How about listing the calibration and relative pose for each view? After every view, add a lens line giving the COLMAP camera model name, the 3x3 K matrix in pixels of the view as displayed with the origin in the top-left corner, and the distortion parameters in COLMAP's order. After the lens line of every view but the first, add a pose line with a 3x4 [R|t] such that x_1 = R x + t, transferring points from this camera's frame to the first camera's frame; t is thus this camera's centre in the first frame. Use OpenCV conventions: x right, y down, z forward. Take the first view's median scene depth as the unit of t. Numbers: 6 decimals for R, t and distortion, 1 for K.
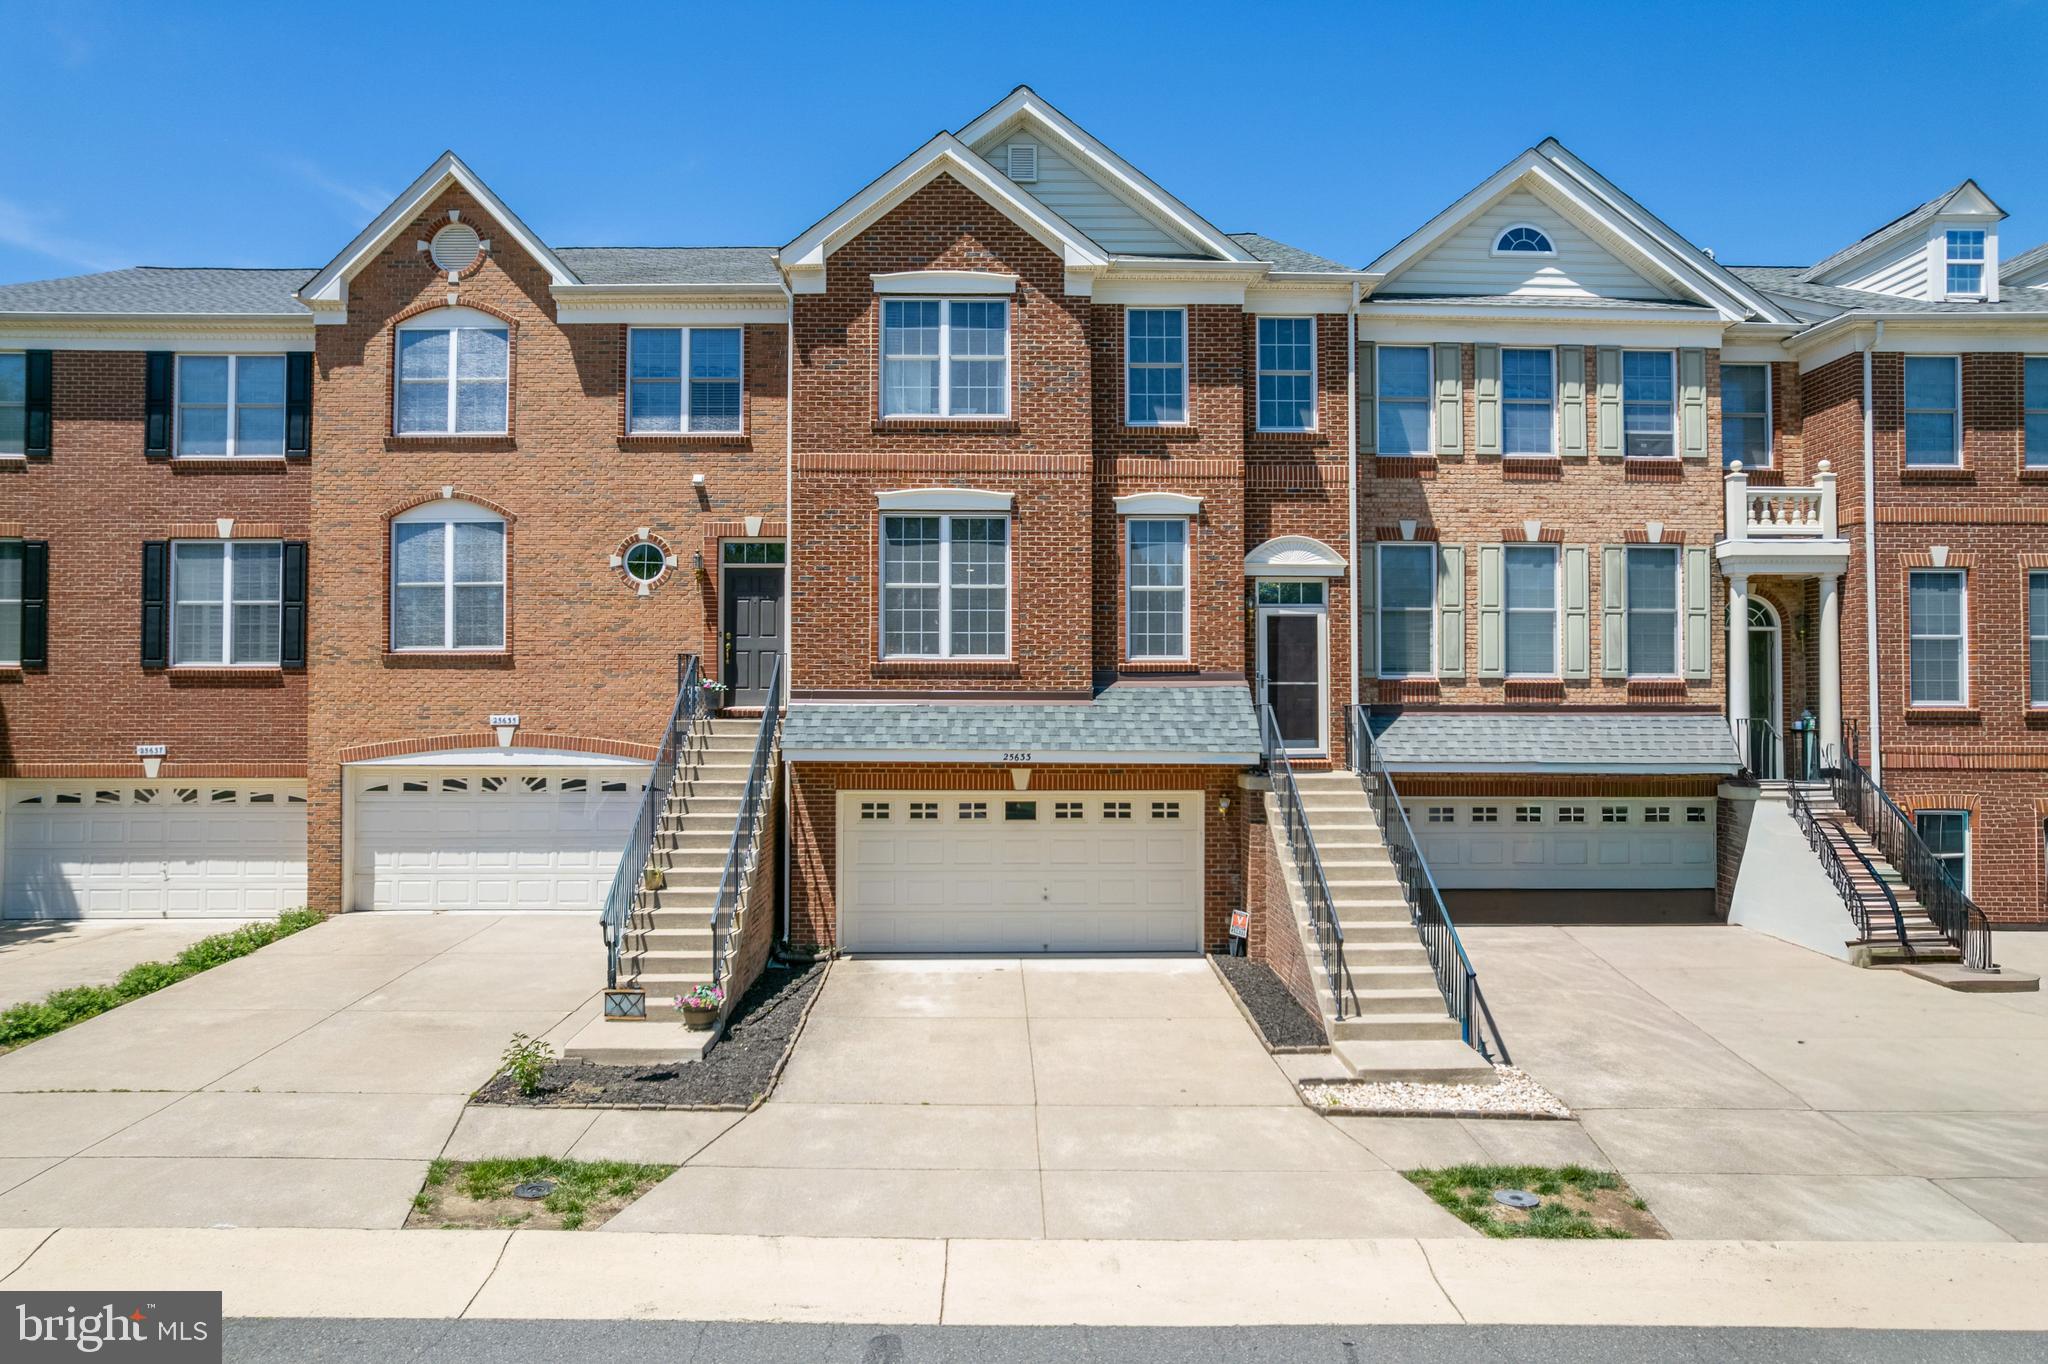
lens RADIAL K [[1317.4, 0, 1021.8], [0, 1317.4, 682.7], [0, 0, 1]] dist [-0.064947, 0.054499]
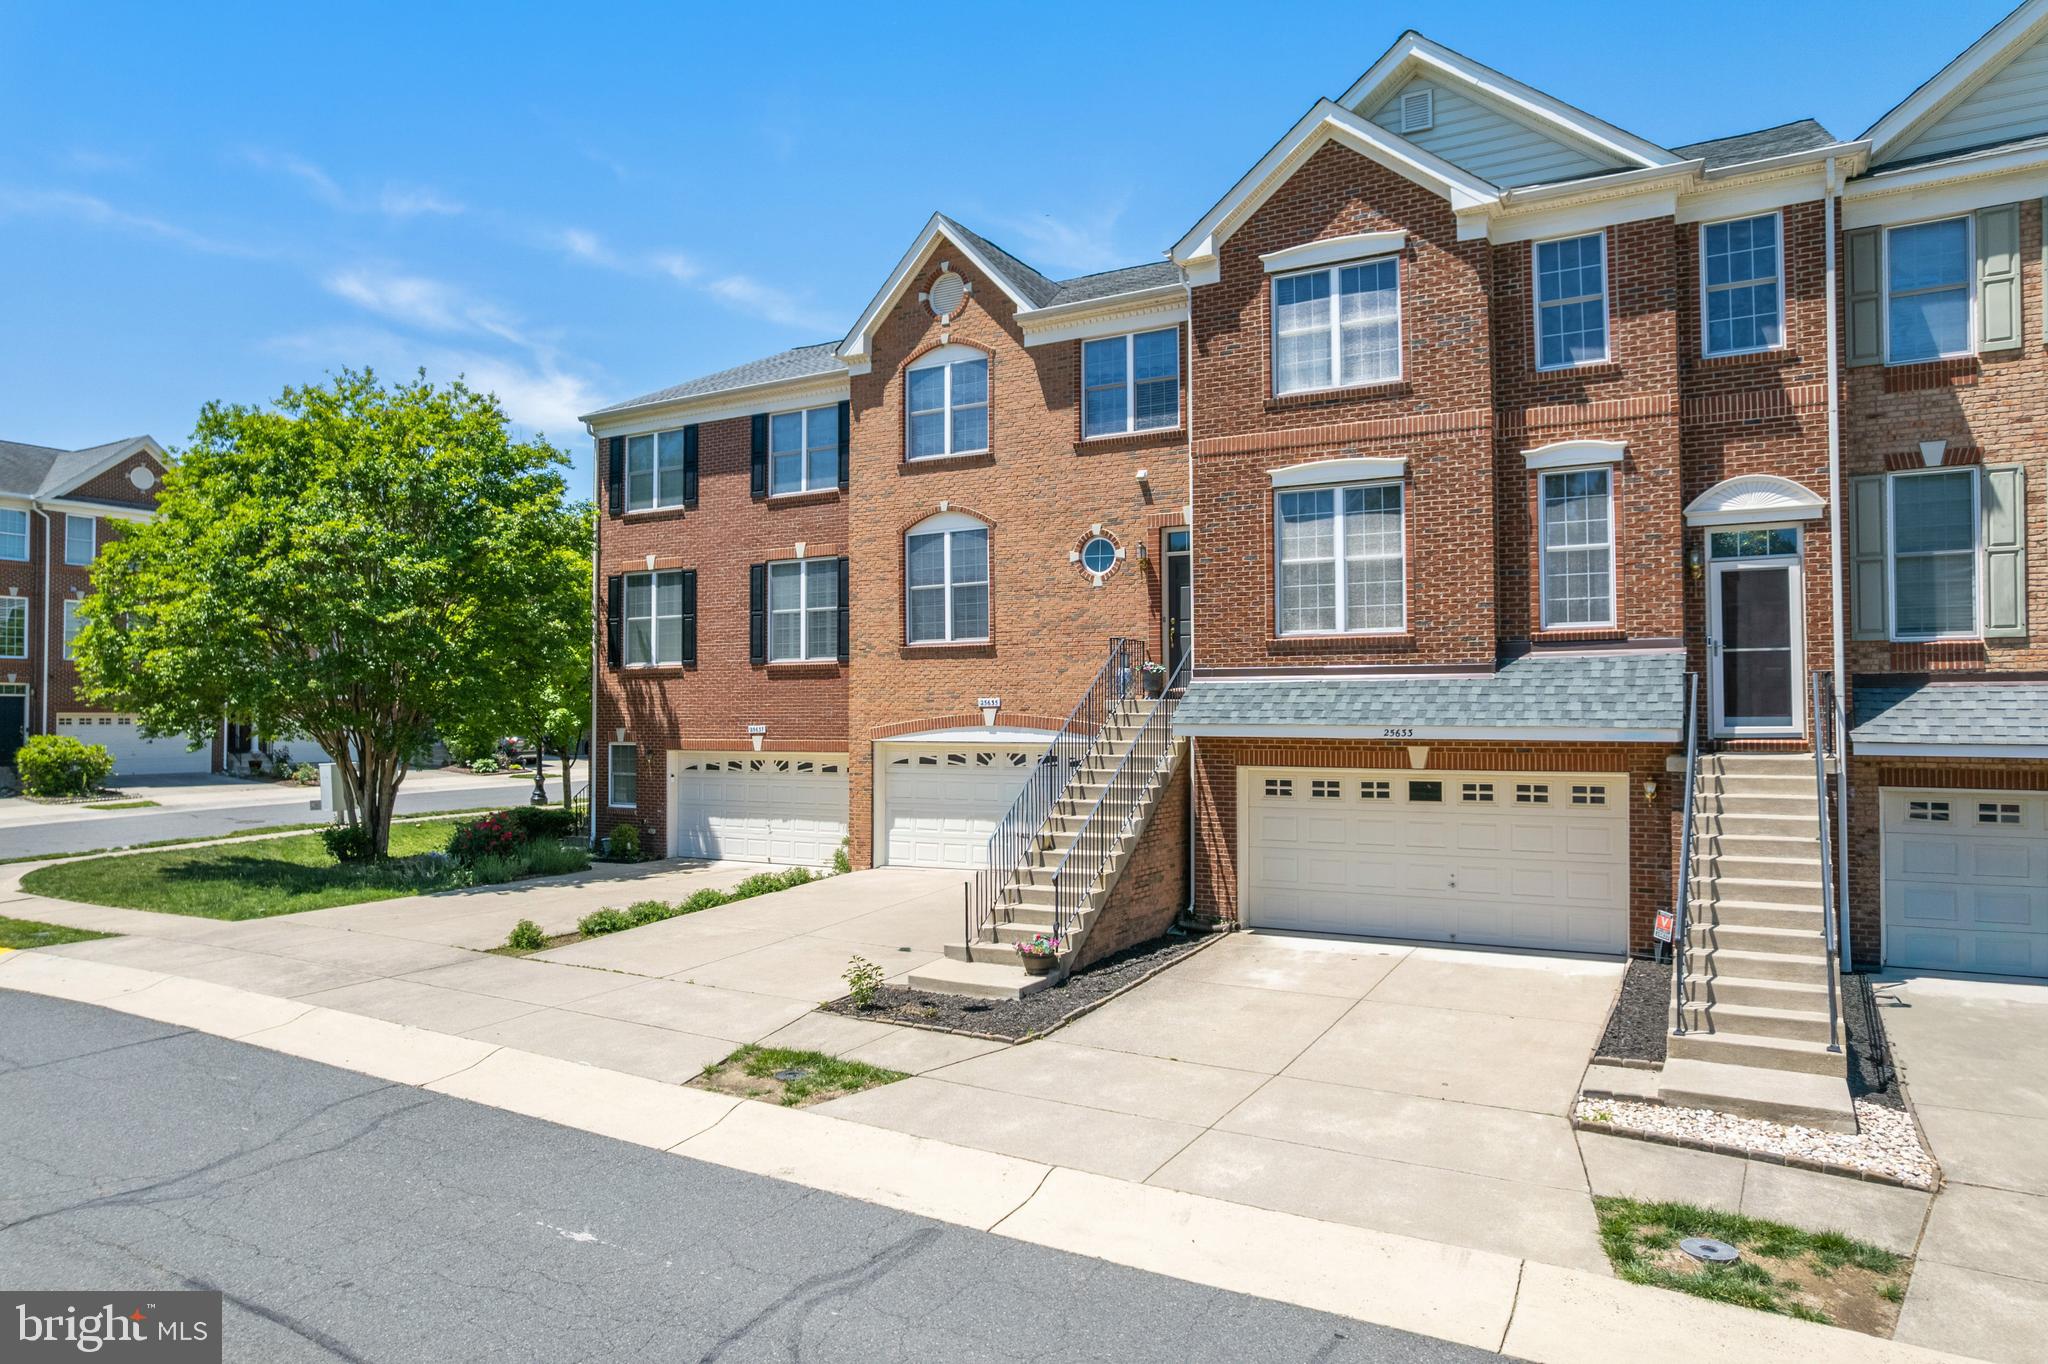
lens RADIAL K [[1317.4, 0, 1019.2], [0, 1317.4, 680.5], [0, 0, 1]] dist [-0.064947, 0.054499]
pose [[0.853604, -0.016798, -0.520652, 0.241515], [0.015067, 0.999858, -0.007557, 0.020149], [0.520705, -0.001394, 0.853736, 0.040356]]
